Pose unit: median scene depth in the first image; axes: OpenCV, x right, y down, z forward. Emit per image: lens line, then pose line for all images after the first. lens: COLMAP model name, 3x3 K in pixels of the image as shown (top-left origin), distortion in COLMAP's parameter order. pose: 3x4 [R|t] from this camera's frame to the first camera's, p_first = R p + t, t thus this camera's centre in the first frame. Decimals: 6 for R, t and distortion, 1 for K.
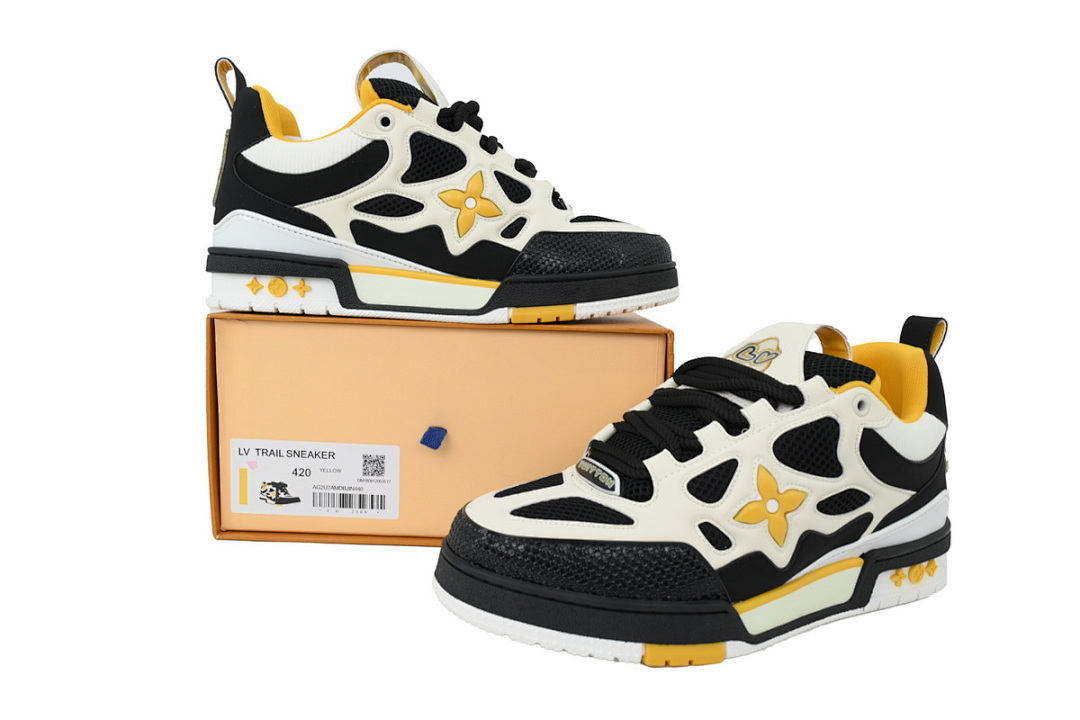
lens RADIAL K [[753.7, 0, 540.0], [0, 753.7, 360.0], [0, 0, 1]] dist [0.005377, 0.001675]
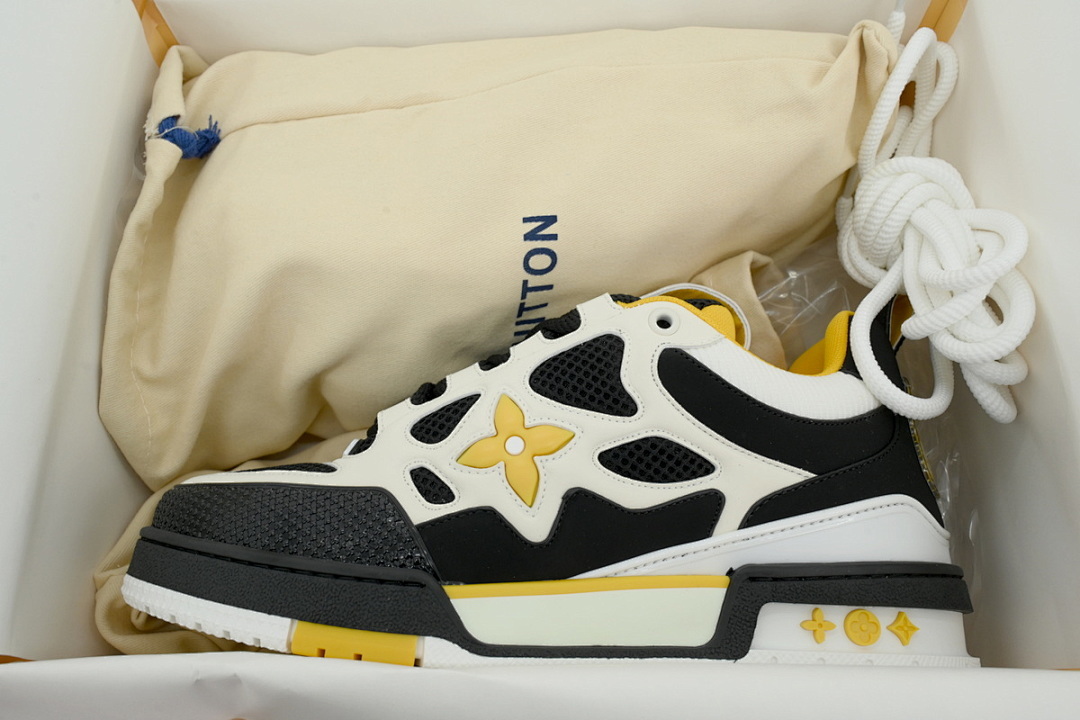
lens RADIAL K [[775.9, 0, 540.0], [0, 775.9, 360.0], [0, 0, 1]] dist [0.001985, 0.001006]
pose [[0.928959, -0.115512, -0.351700, 0.582112], [-0.044393, 0.908451, -0.415627, 0.412992], [0.367512, 0.401713, 0.838786, 0.358870]]
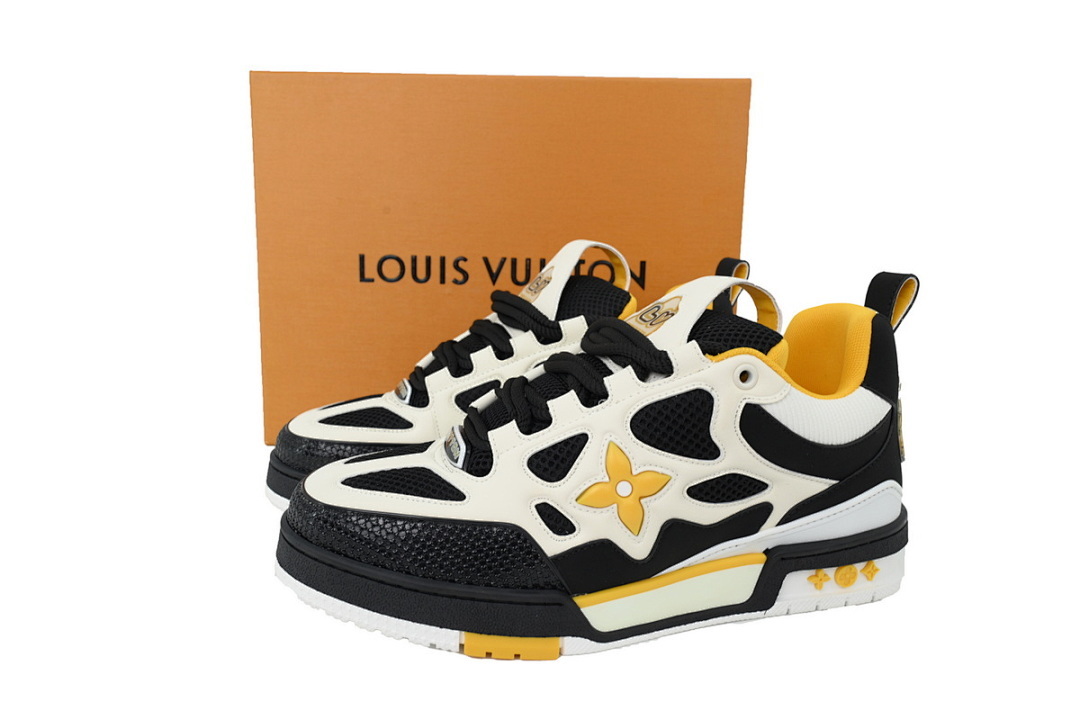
lens RADIAL K [[753.7, 0, 540.0], [0, 753.7, 360.0], [0, 0, 1]] dist [0.005377, 0.001675]
pose [[0.981312, 0.022183, -0.191142, 0.367671], [-0.012700, 0.998633, 0.050697, 0.002038], [0.192006, -0.047322, 0.980252, 0.132585]]
